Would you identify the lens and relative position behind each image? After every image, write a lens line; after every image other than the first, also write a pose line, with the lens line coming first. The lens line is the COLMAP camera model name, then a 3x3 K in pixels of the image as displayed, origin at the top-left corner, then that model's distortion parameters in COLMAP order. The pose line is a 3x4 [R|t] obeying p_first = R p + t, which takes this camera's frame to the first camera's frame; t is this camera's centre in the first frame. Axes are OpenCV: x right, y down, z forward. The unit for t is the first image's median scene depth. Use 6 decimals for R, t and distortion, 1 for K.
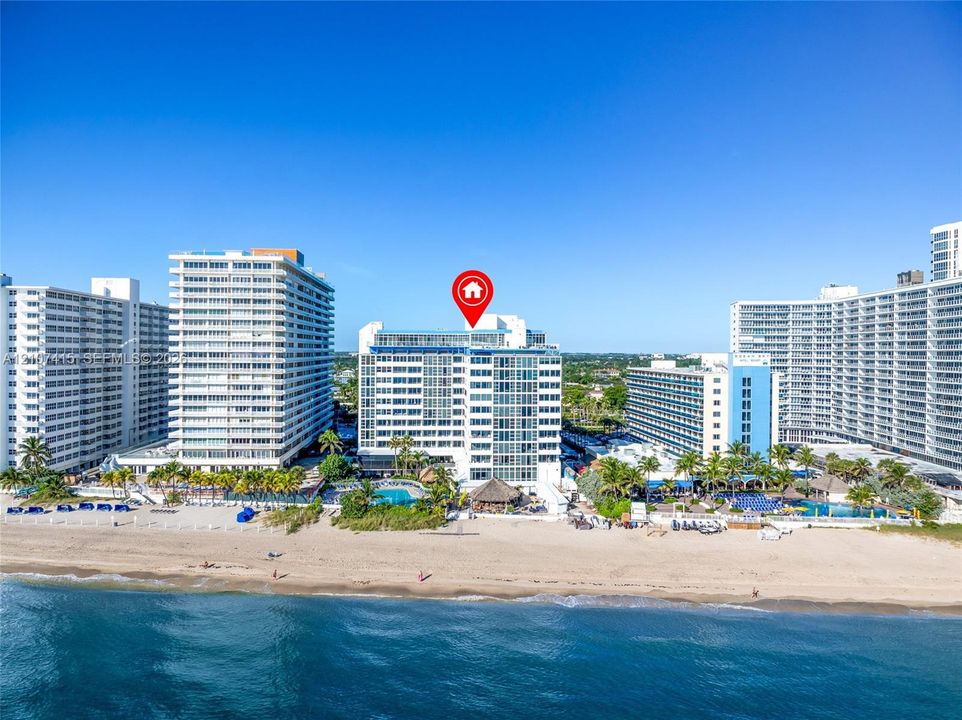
lens RADIAL K [[669.6, 0, 484.2], [0, 669.6, 346.2], [0, 0, 1]] dist [-0.040553, -0.003306]
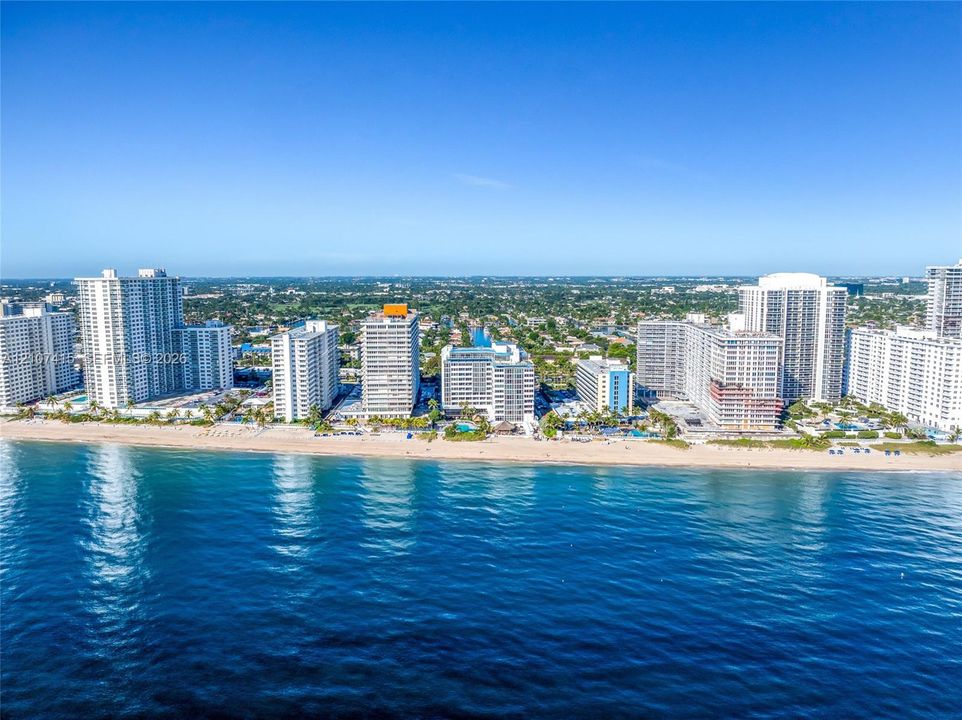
lens RADIAL K [[669.6, 0, 484.2], [0, 669.6, 346.2], [0, 0, 1]] dist [-0.040553, -0.003306]
pose [[0.999367, -0.006454, -0.034982, 0.024478], [0.010404, 0.993433, 0.113942, -0.317631], [0.034017, -0.114234, 0.992871, -1.261082]]
